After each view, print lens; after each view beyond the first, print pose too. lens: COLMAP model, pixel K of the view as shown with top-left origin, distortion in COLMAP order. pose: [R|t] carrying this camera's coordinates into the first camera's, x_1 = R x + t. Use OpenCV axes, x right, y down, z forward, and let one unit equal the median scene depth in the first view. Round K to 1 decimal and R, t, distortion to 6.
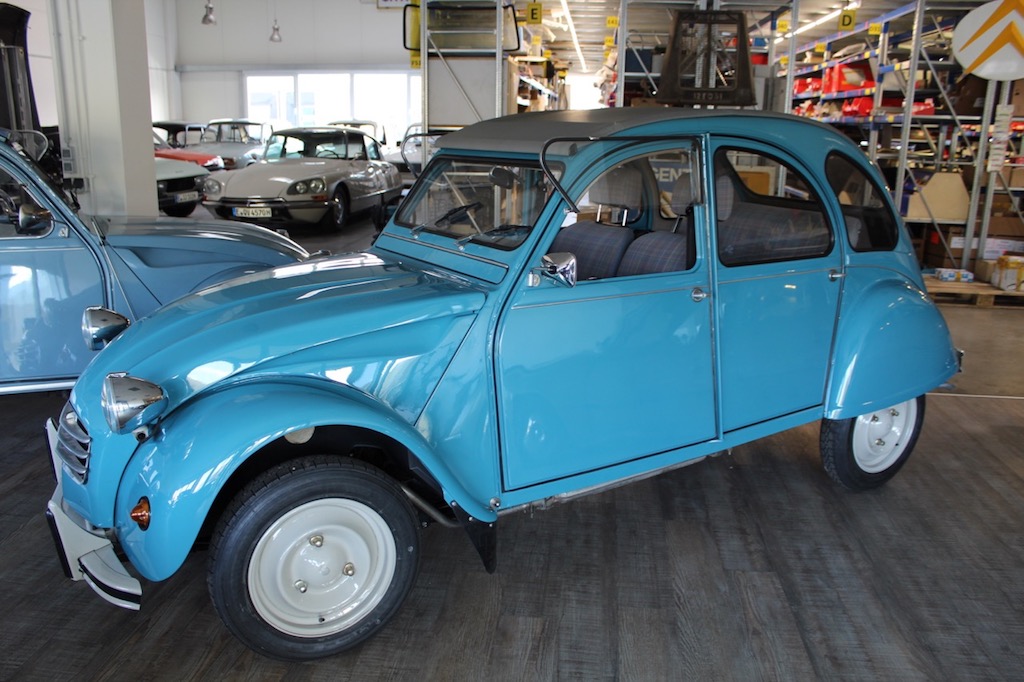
lens RADIAL K [[841.1, 0, 507.8], [0, 841.1, 353.2], [0, 0, 1]] dist [-0.155942, 0.132044]
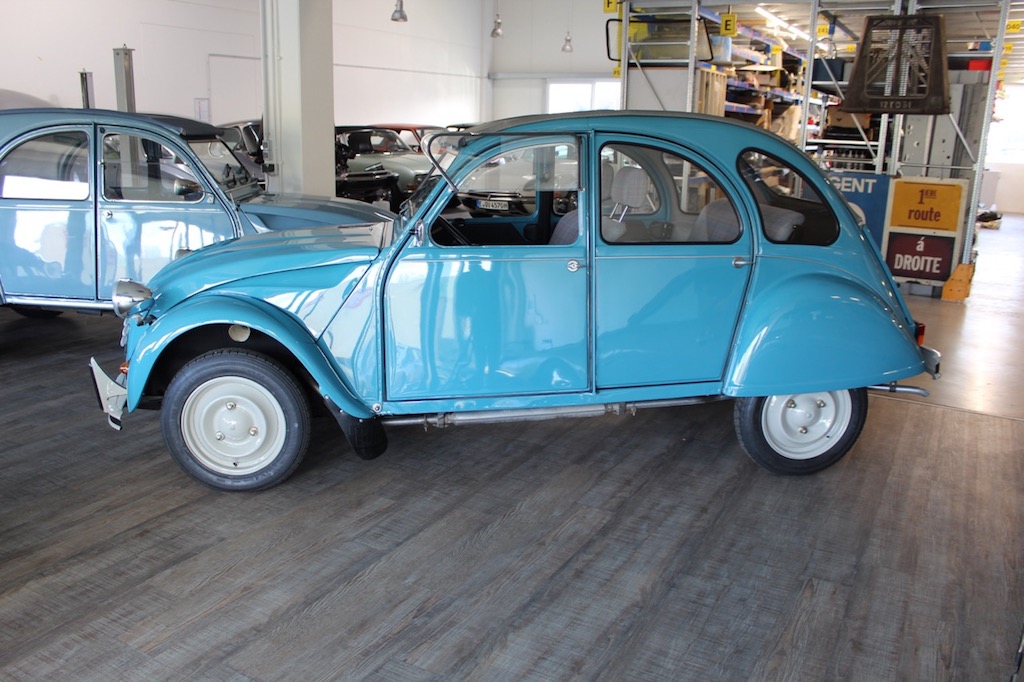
lens RADIAL K [[841.1, 0, 507.8], [0, 841.1, 353.2], [0, 0, 1]] dist [-0.155942, 0.132044]
pose [[0.919122, 0.106336, -0.379351, 0.608034], [-0.109951, 0.993862, 0.012191, 0.049561], [0.378318, 0.030505, 0.925173, -0.133965]]
